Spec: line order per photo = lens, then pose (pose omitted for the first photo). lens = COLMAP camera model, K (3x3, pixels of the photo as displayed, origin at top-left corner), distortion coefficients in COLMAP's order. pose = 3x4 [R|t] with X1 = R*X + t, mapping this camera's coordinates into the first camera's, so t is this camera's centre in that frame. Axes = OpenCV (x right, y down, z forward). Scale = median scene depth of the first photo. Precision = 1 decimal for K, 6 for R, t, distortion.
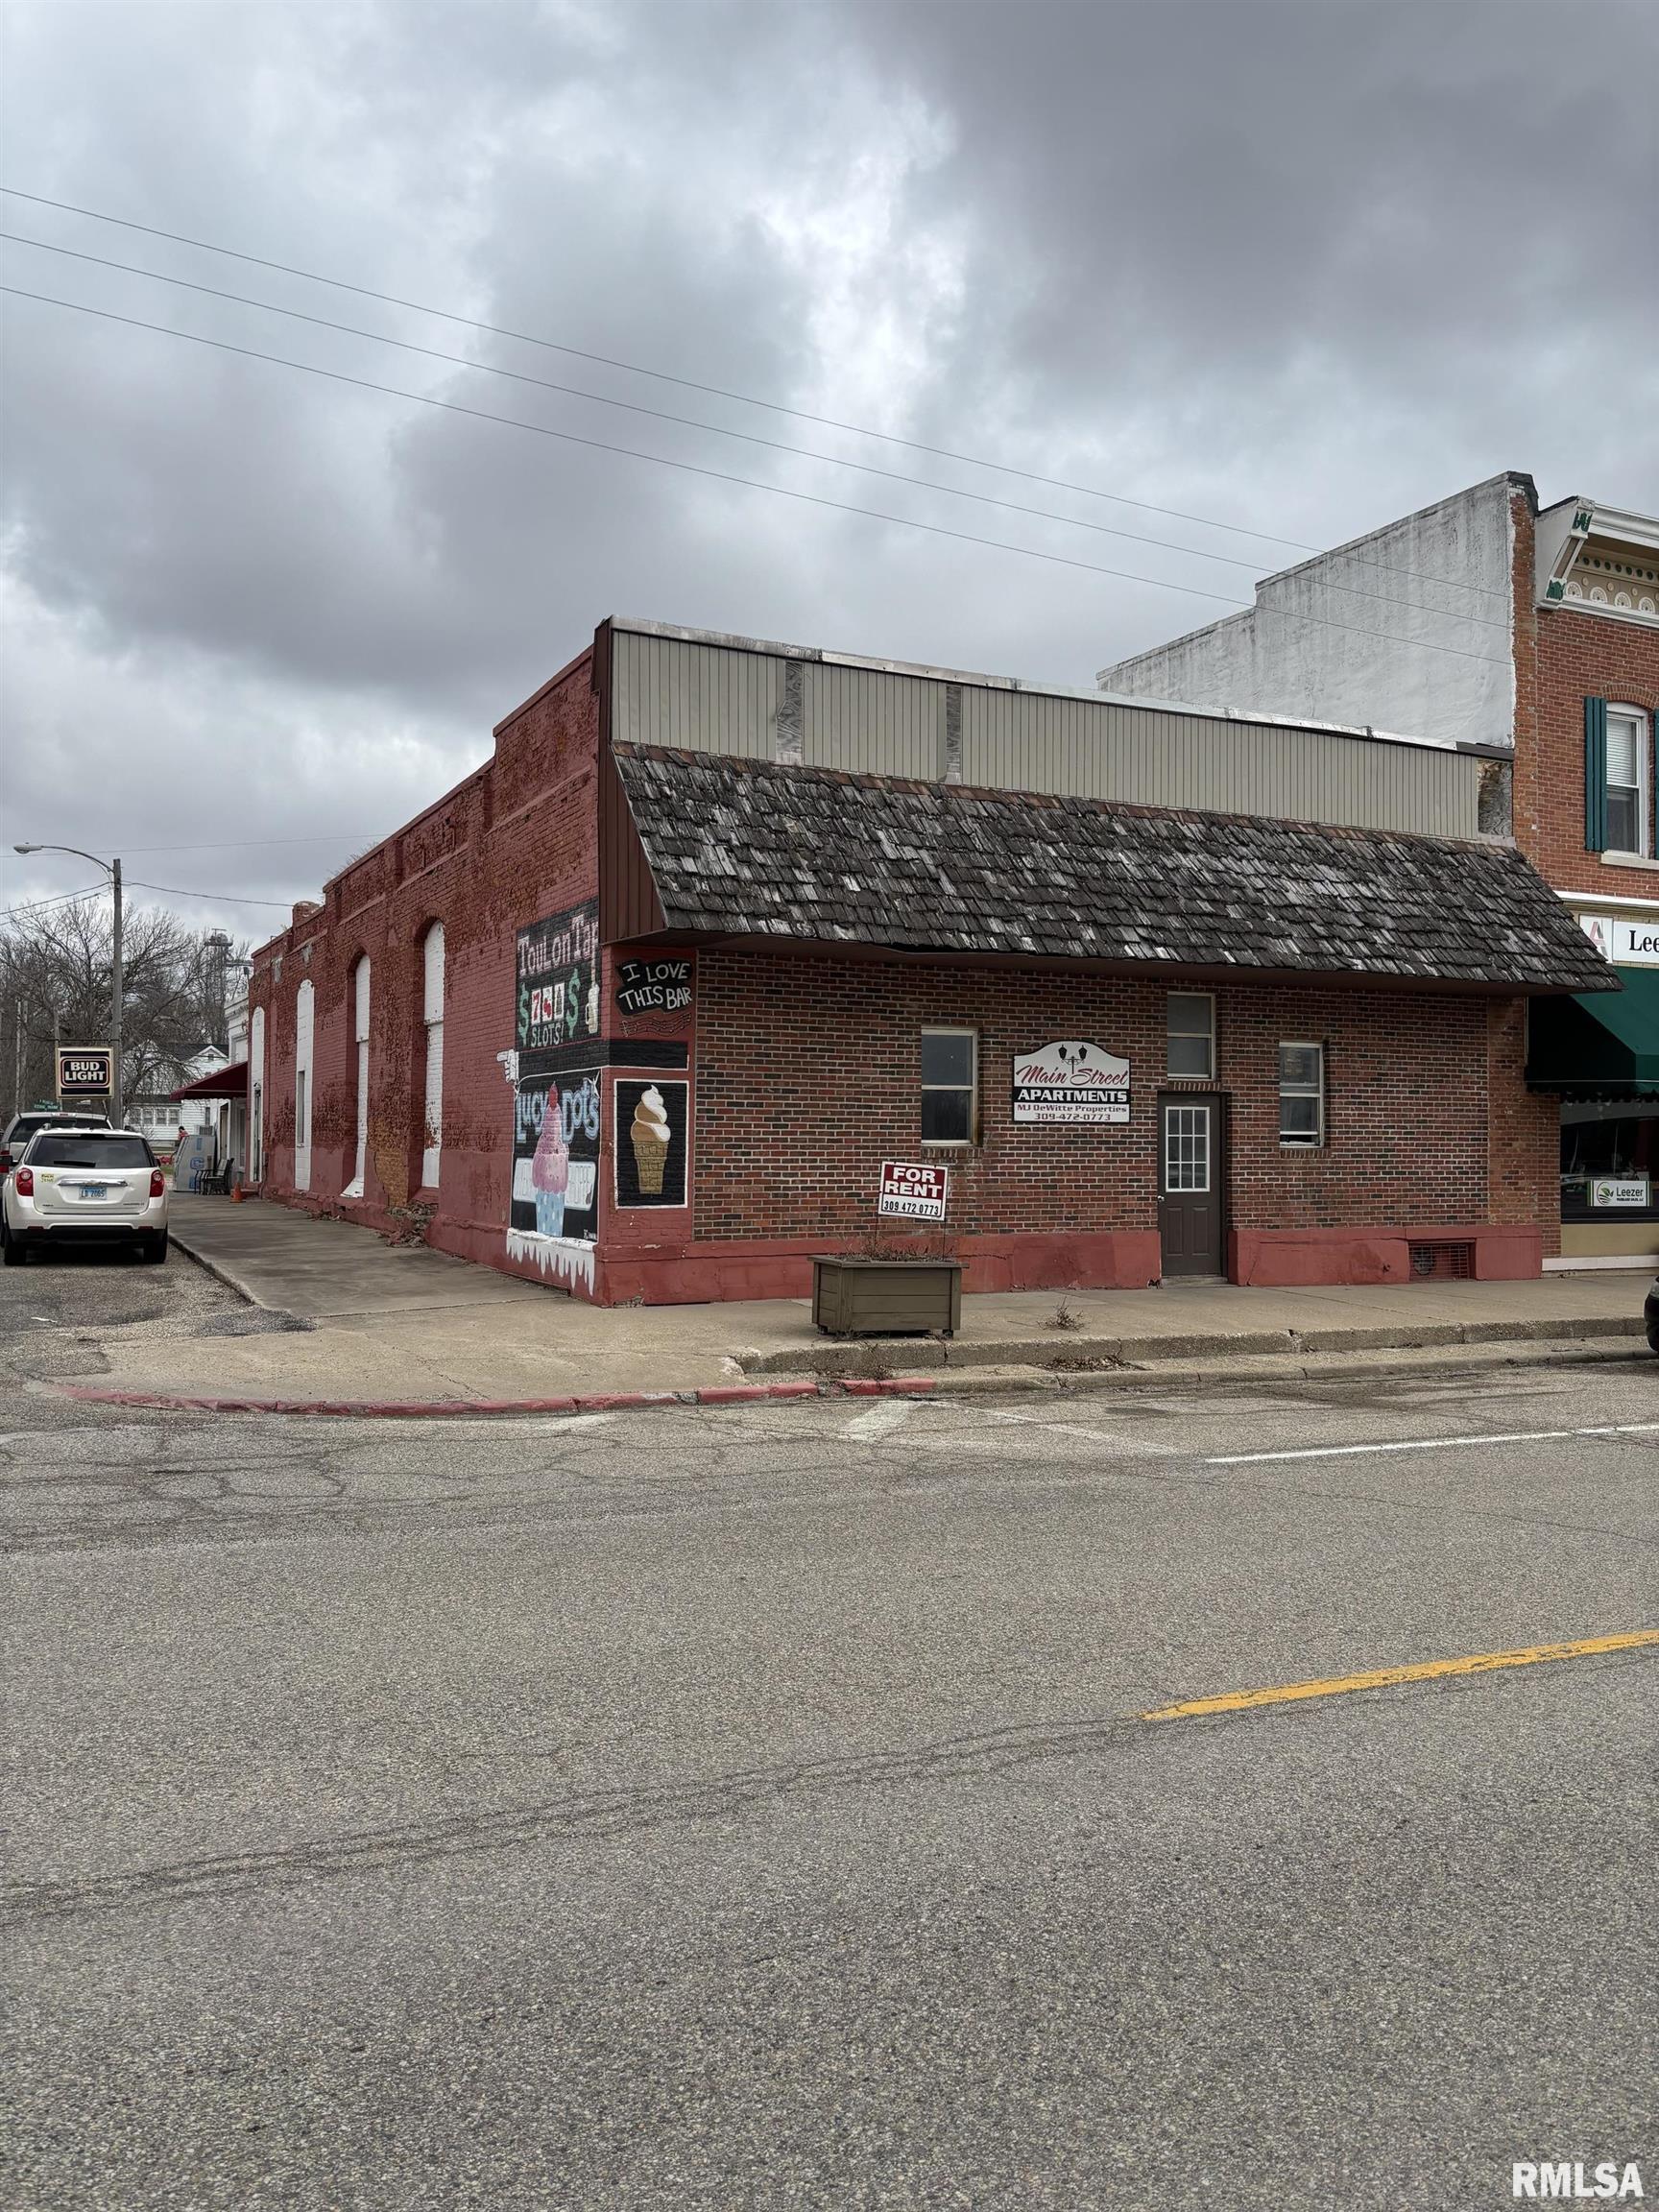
lens RADIAL K [[1655.3, 0, 816.0], [0, 1655.3, 1092.2], [0, 0, 1]] dist [0.076249, -0.119221]
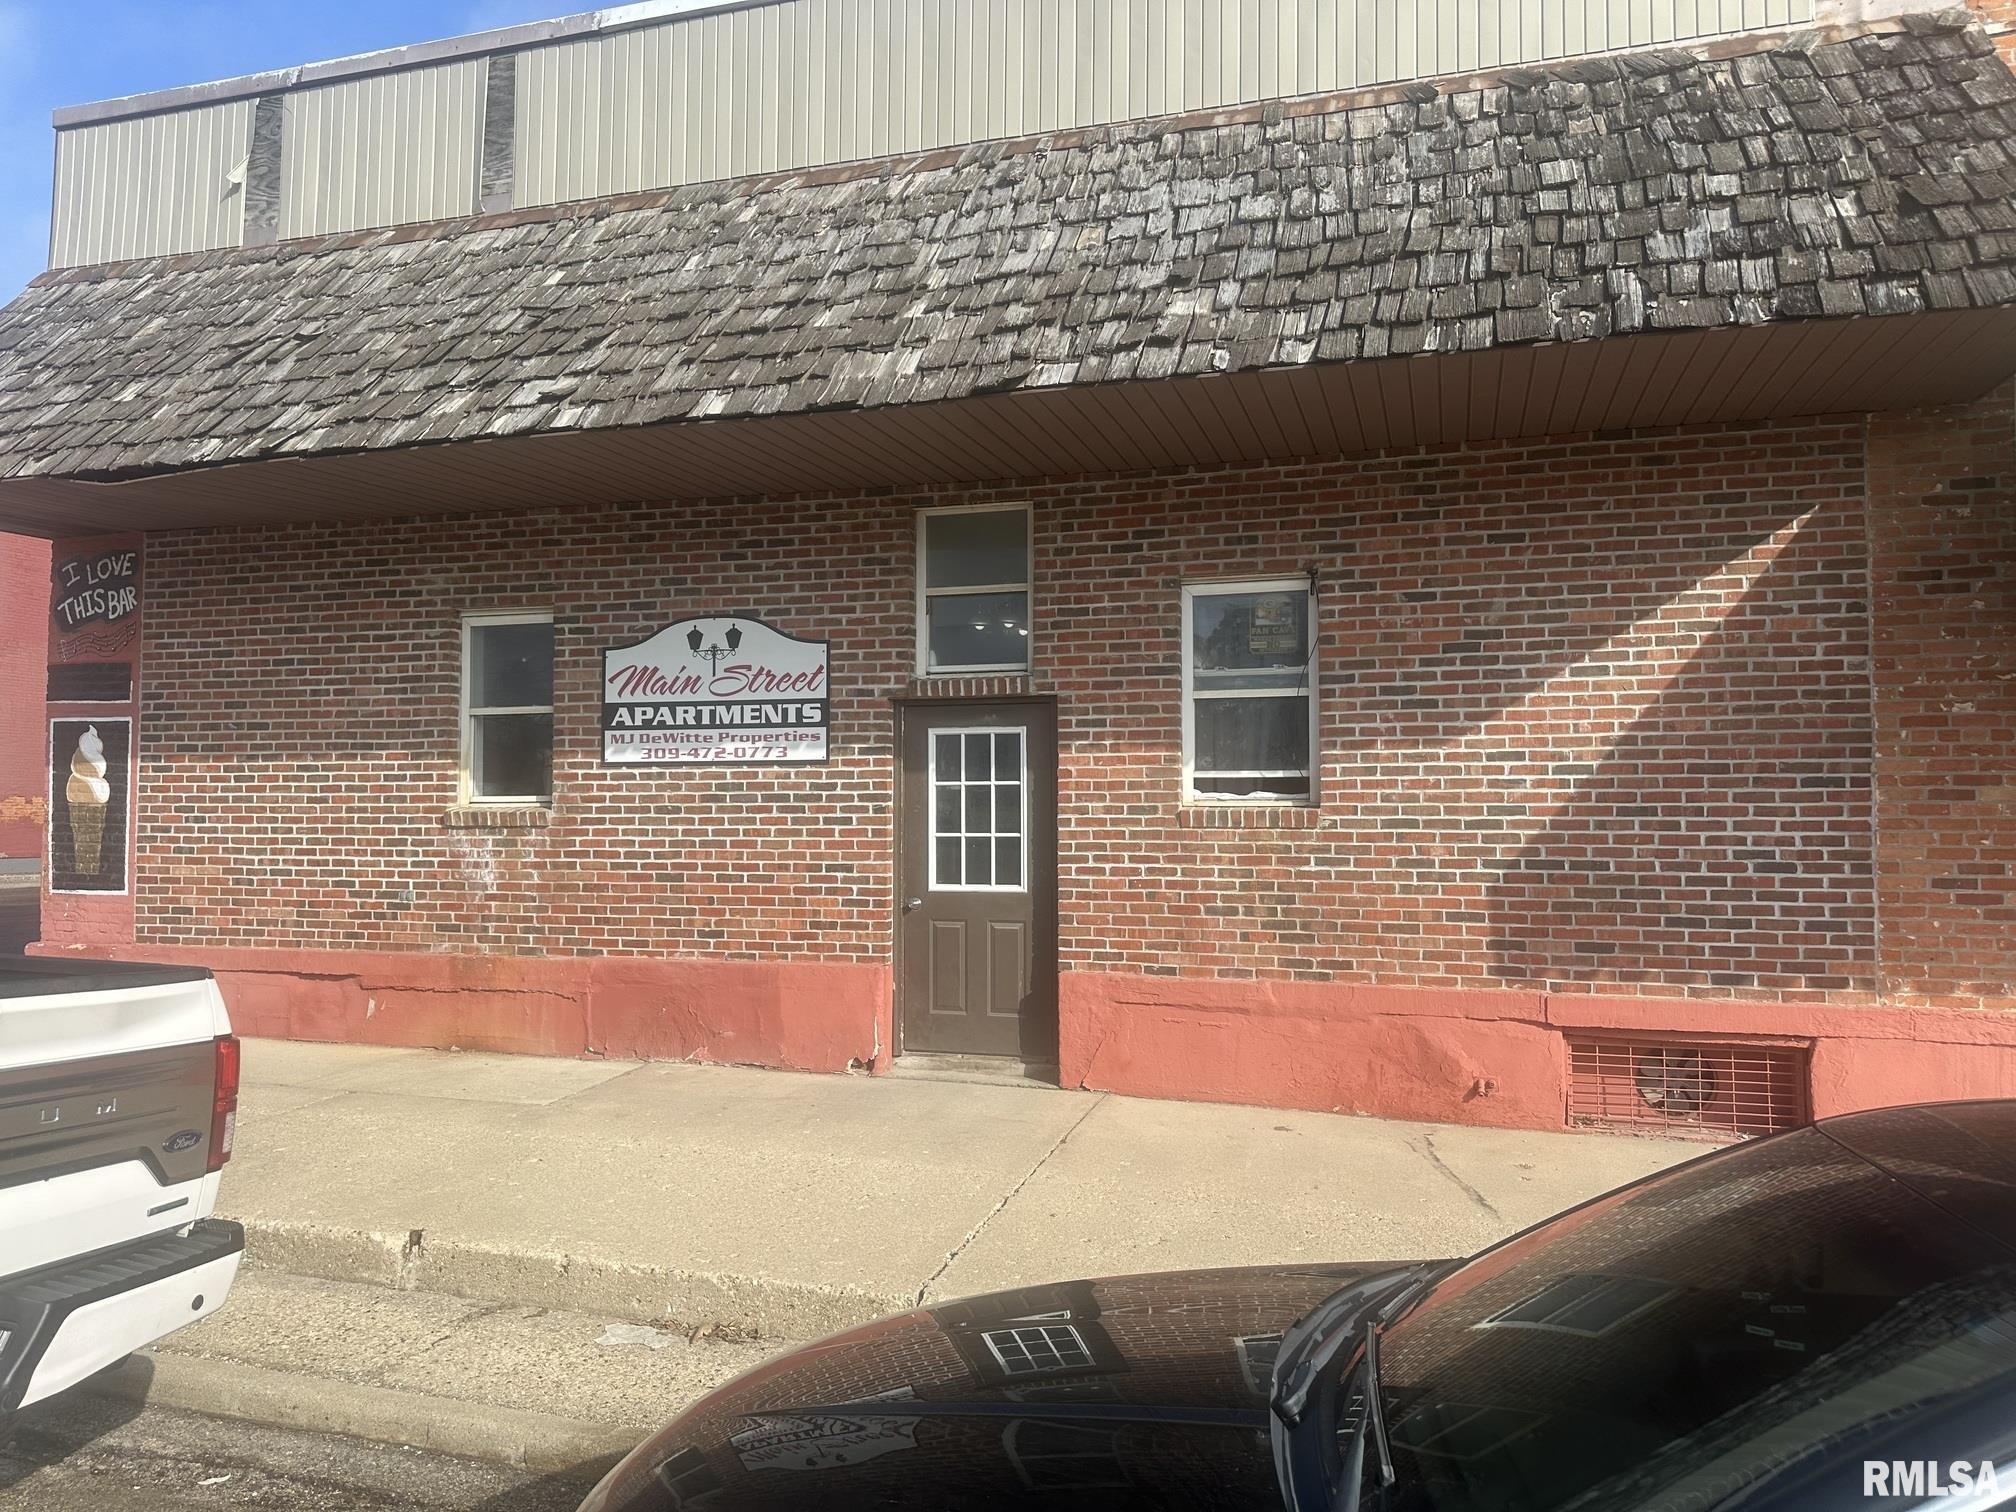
lens RADIAL K [[1400.6, 0, 1005.7], [0, 1400.6, 759.4], [0, 0, 1]] dist [0.056951, -0.043157]
pose [[0.733583, -0.030964, -0.678894, 0.534291], [0.023684, 0.999519, -0.019996, 0.028039], [0.679187, -0.001410, 0.733964, 0.699938]]
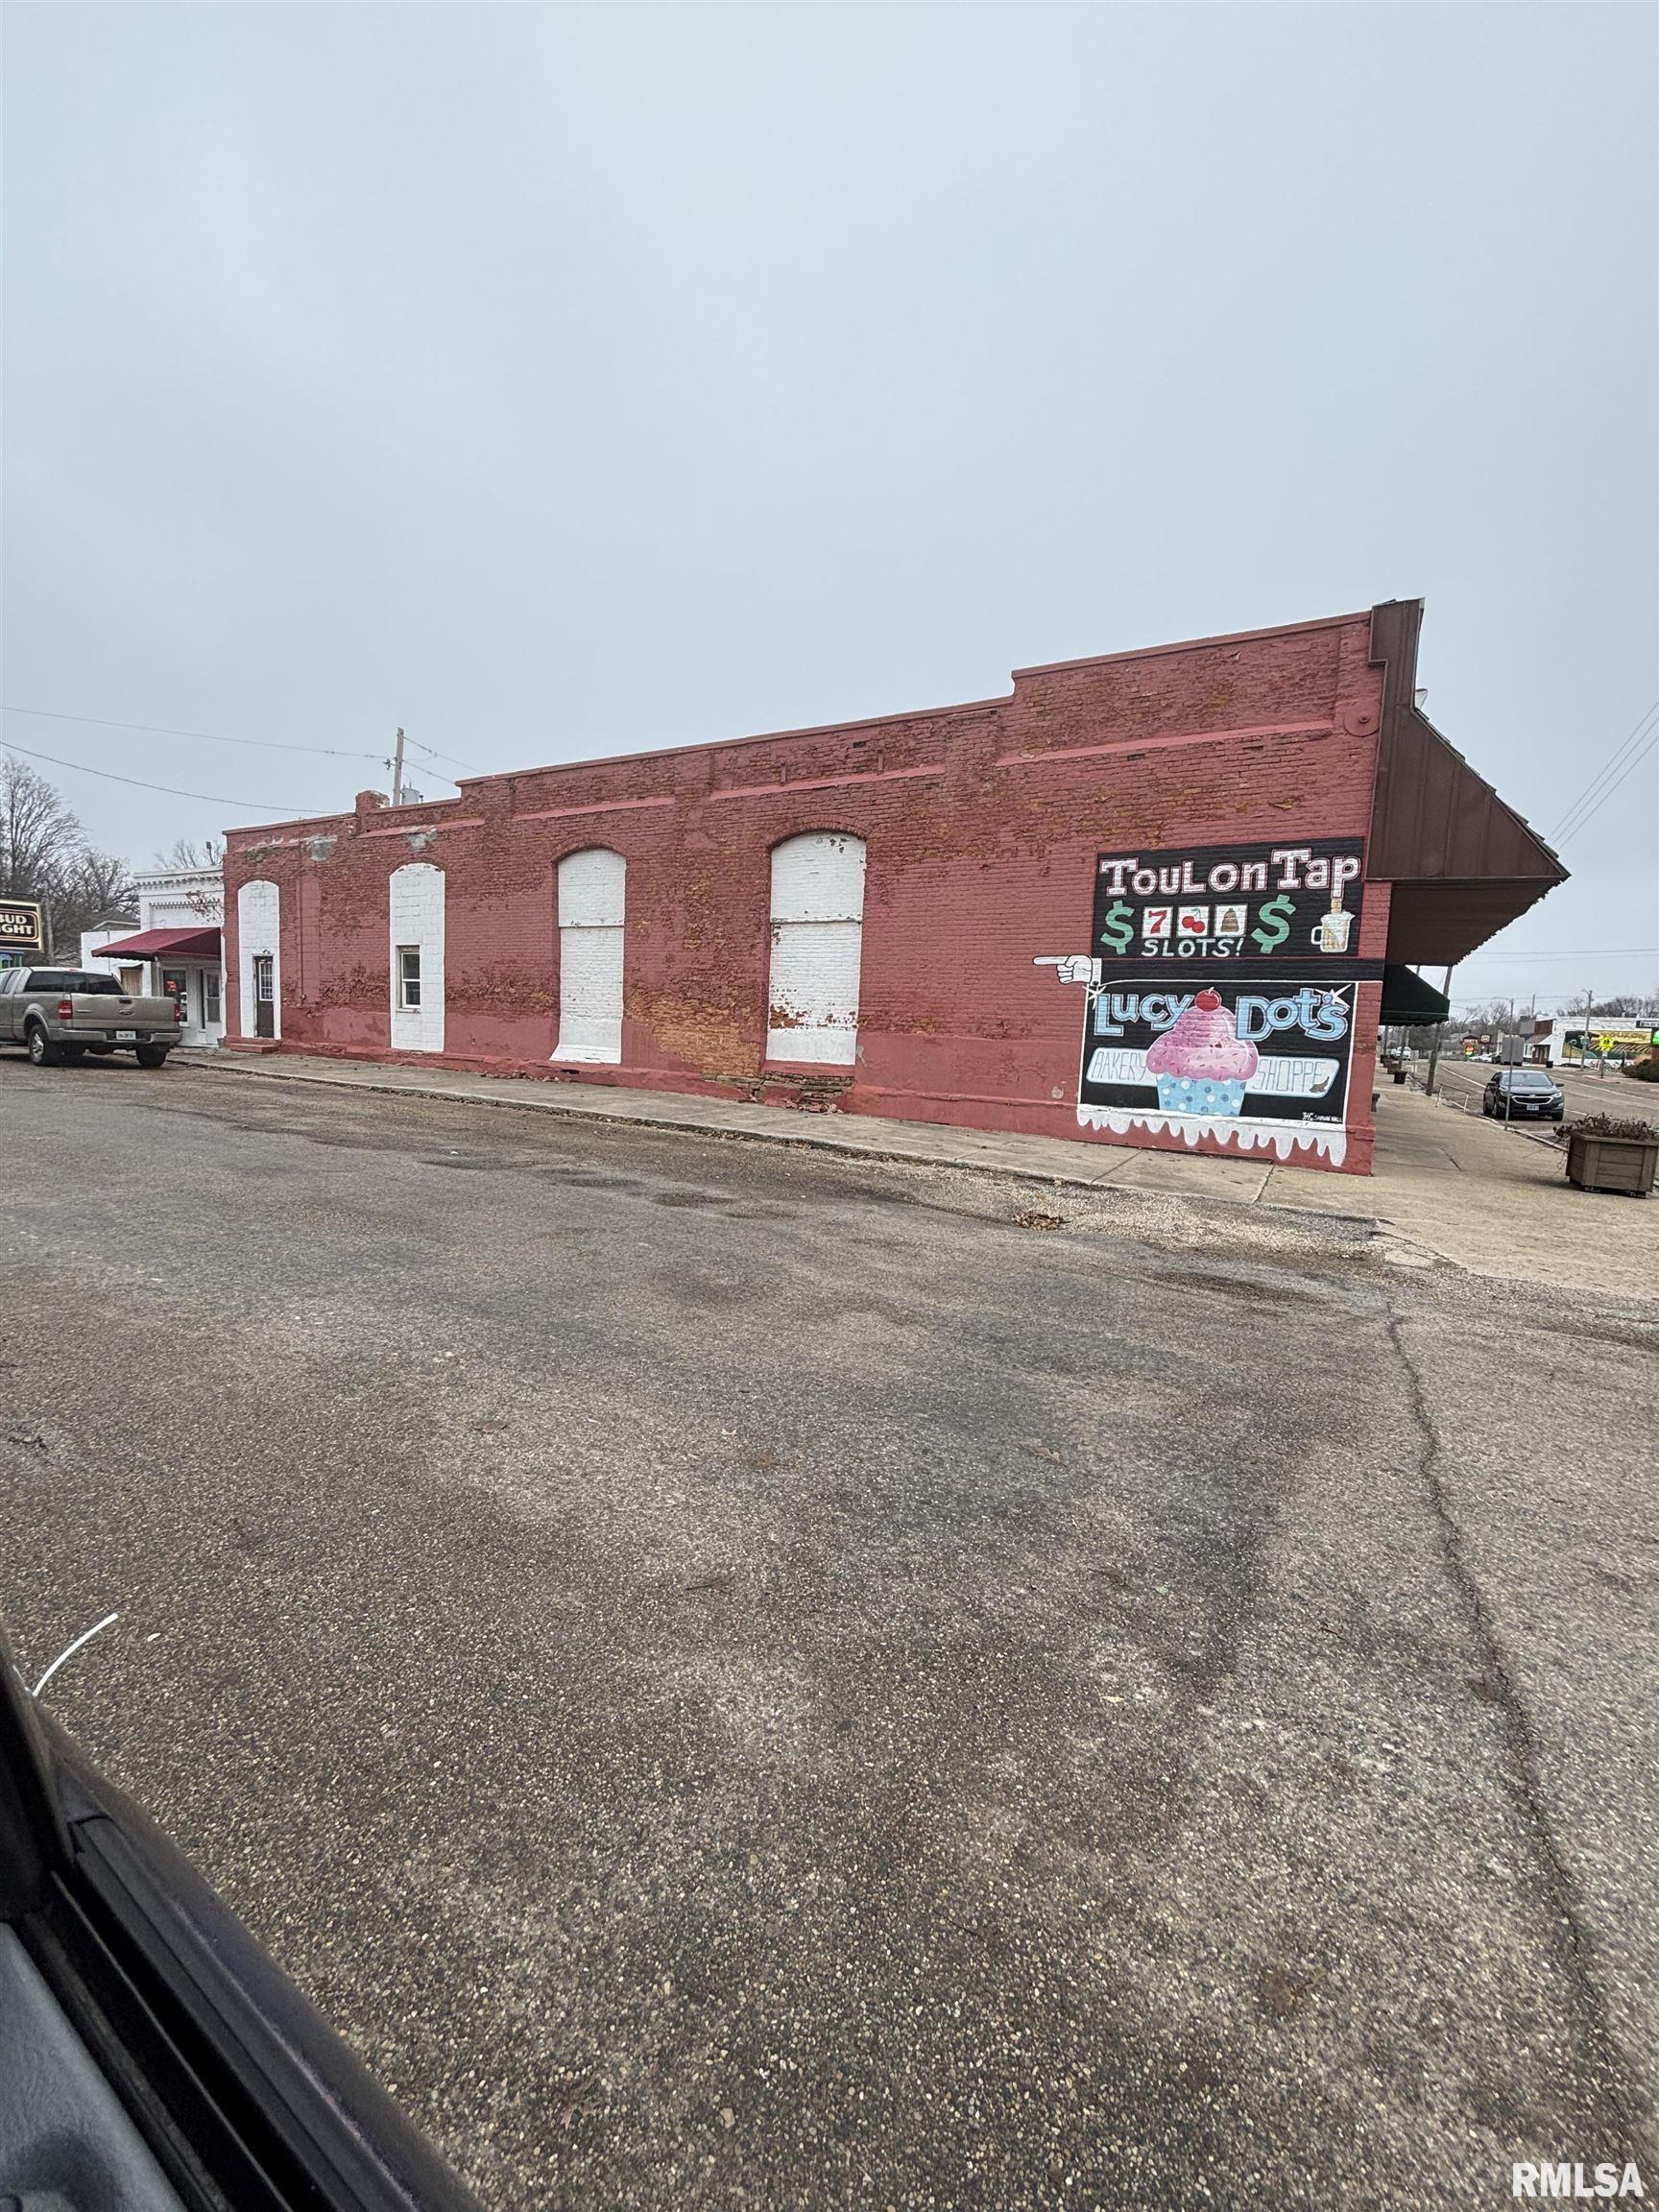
lens RADIAL K [[885.2, 0, 819.1], [0, 885.2, 1115.8], [0, 0, 1]] dist [0.007145, -0.004831]
pose [[0.837050, -0.024736, 0.546567, -0.706251], [-0.053509, 0.990487, 0.126774, 0.017912], [-0.544503, -0.135362, 0.827764, 0.571994]]
